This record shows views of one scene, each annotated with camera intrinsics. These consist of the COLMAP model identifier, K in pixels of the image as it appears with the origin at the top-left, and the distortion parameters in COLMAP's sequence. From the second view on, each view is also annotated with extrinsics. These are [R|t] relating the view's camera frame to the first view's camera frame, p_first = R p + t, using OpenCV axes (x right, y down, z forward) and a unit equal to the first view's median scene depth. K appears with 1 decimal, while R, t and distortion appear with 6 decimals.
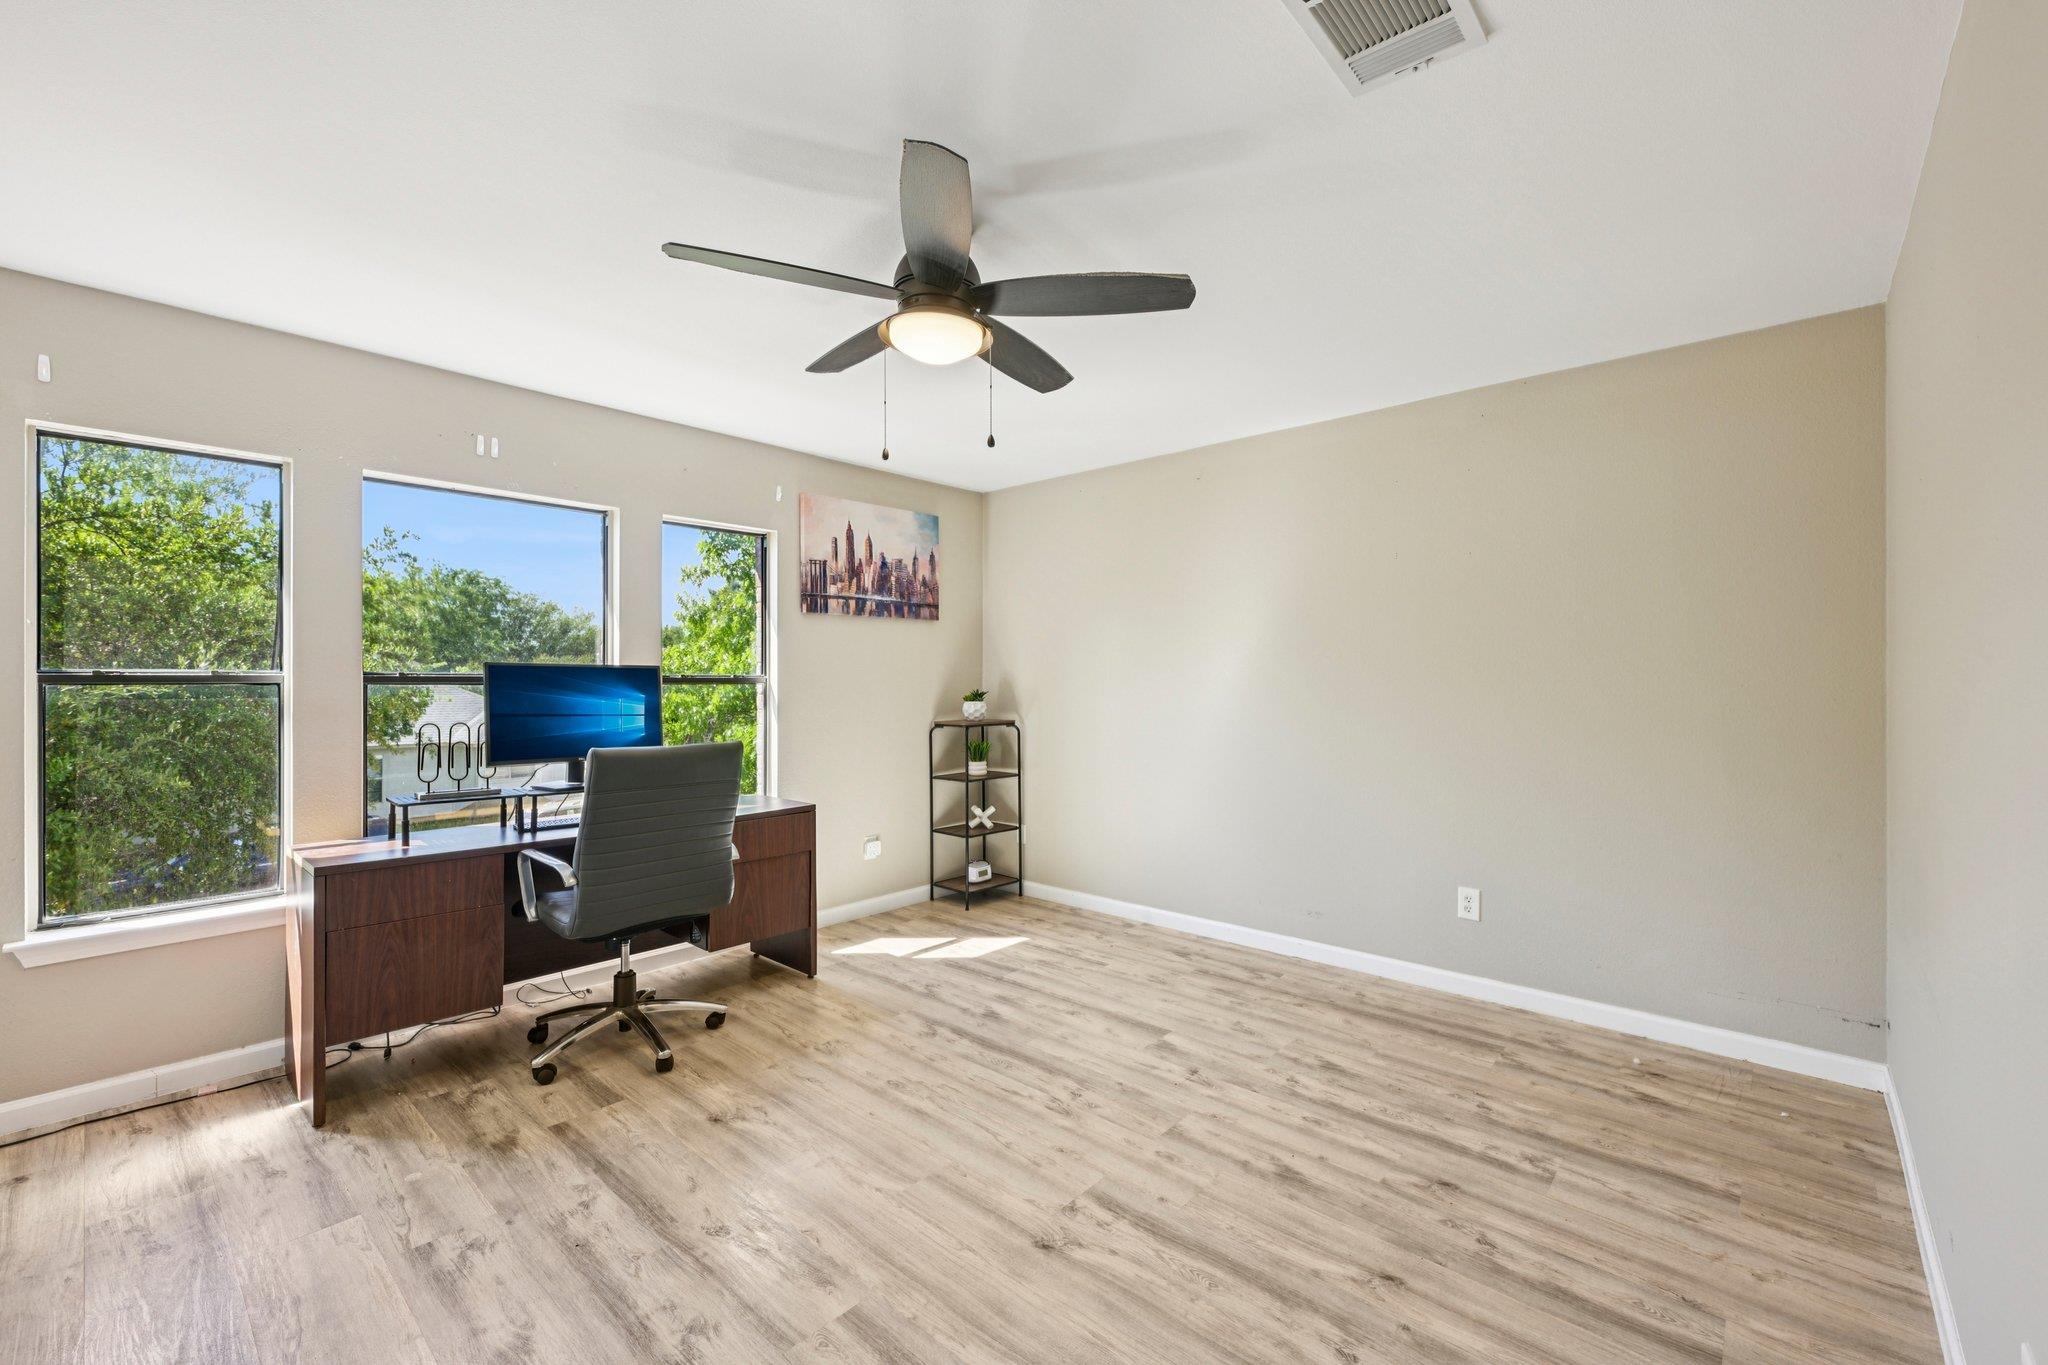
lens RADIAL K [[848.2, 0, 1022.7], [0, 848.2, 684.5], [0, 0, 1]] dist [0.000480, 0.000192]
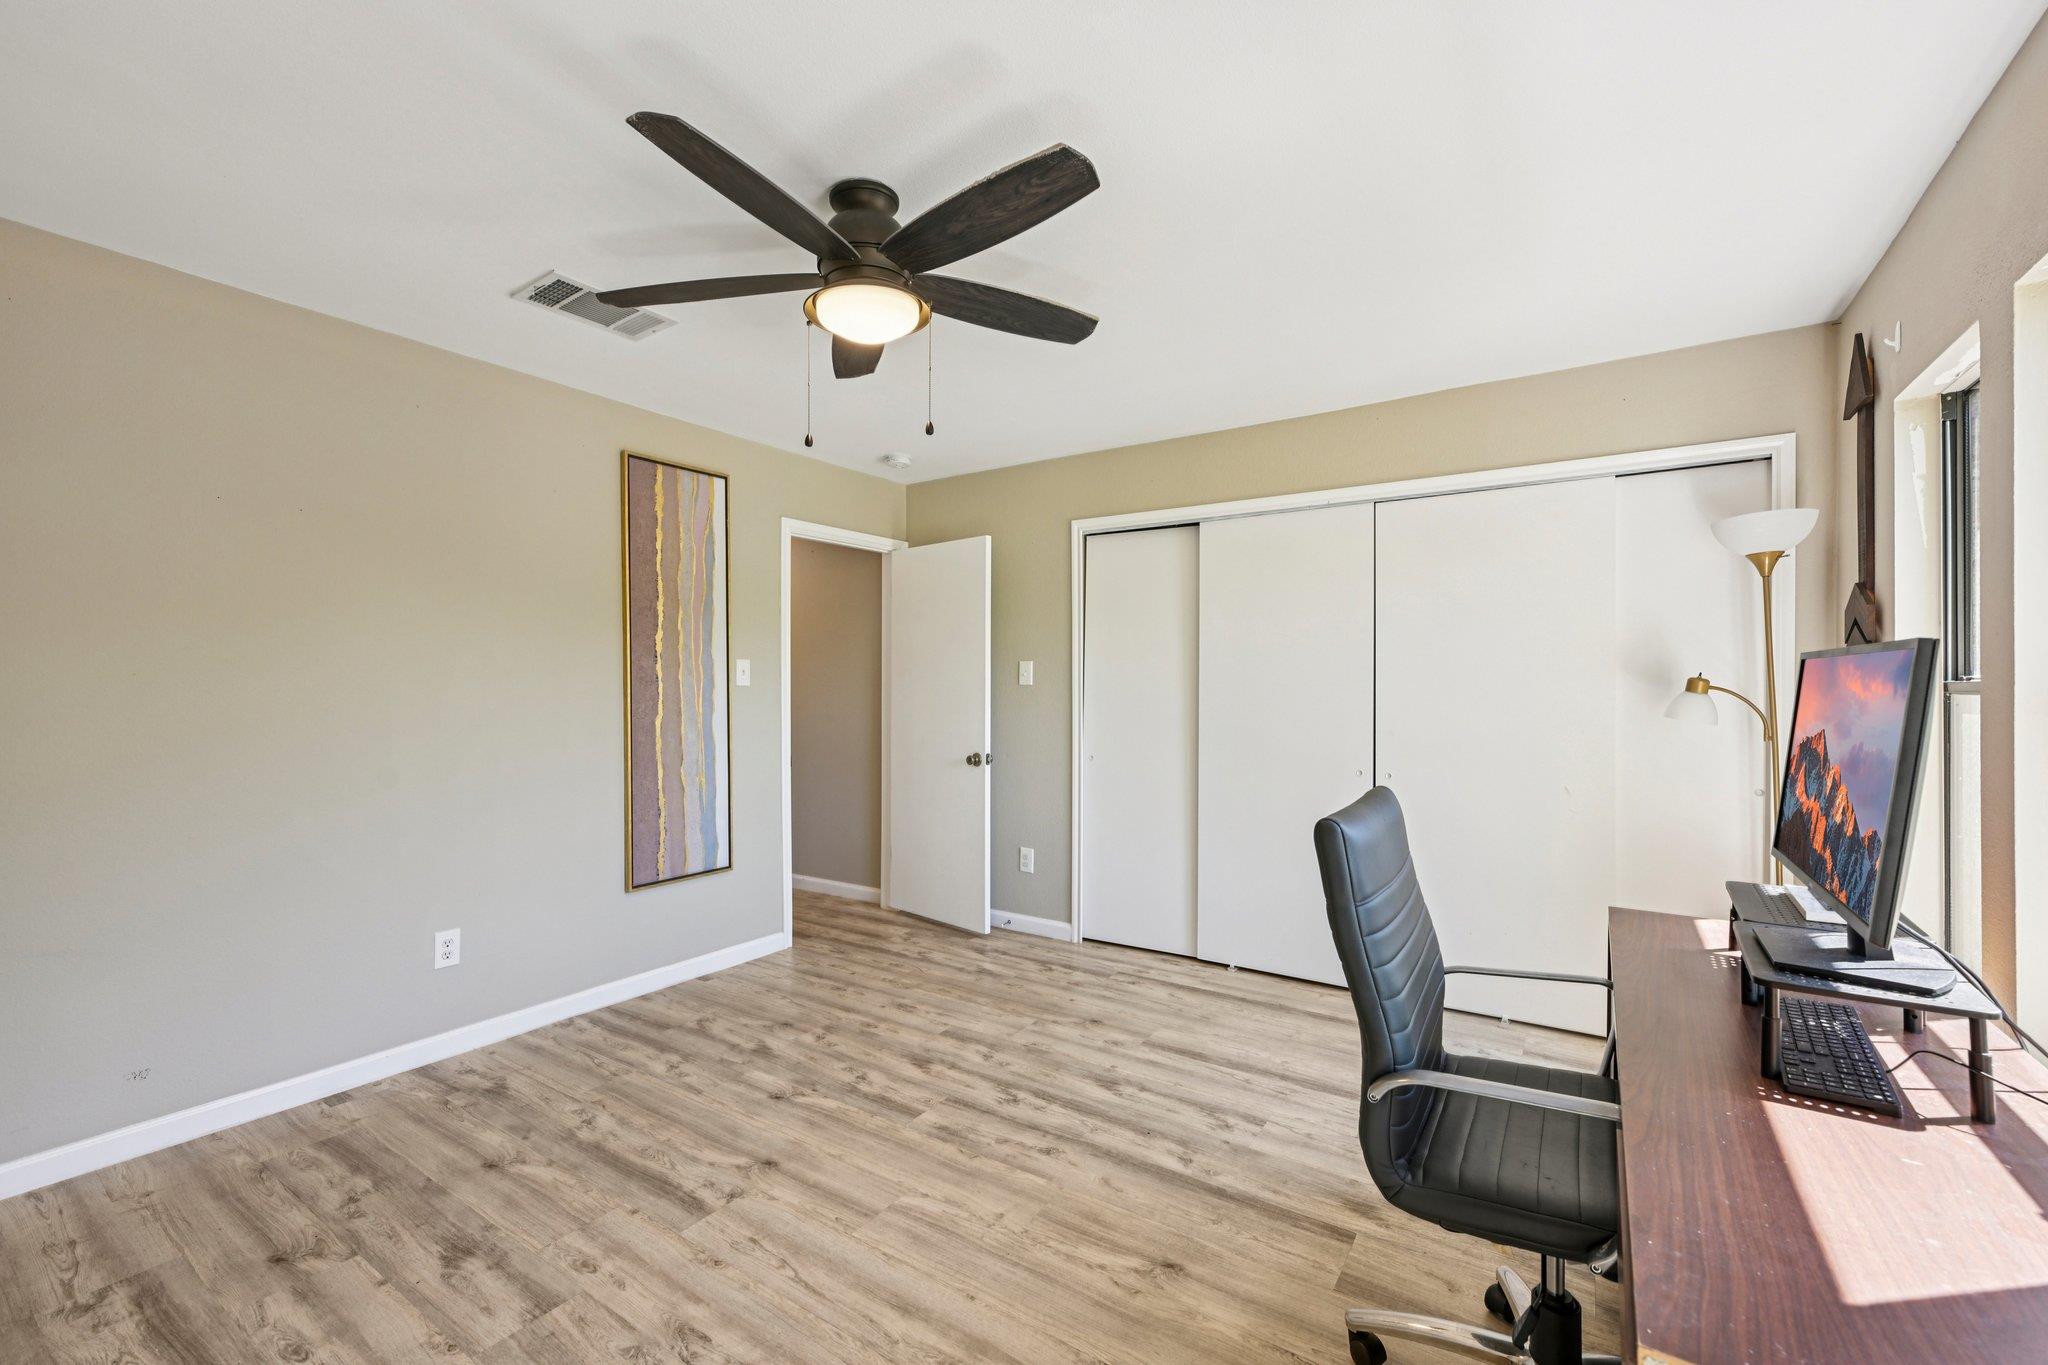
lens RADIAL K [[848.2, 0, 1024.5], [0, 848.2, 686.6], [0, 0, 1]] dist [0.000480, 0.000192]
pose [[-0.989312, -0.003083, -0.145784, -0.146309], [-0.003122, 0.999995, 0.000039, -0.008431], [0.145783, 0.000494, -0.989316, 2.135302]]
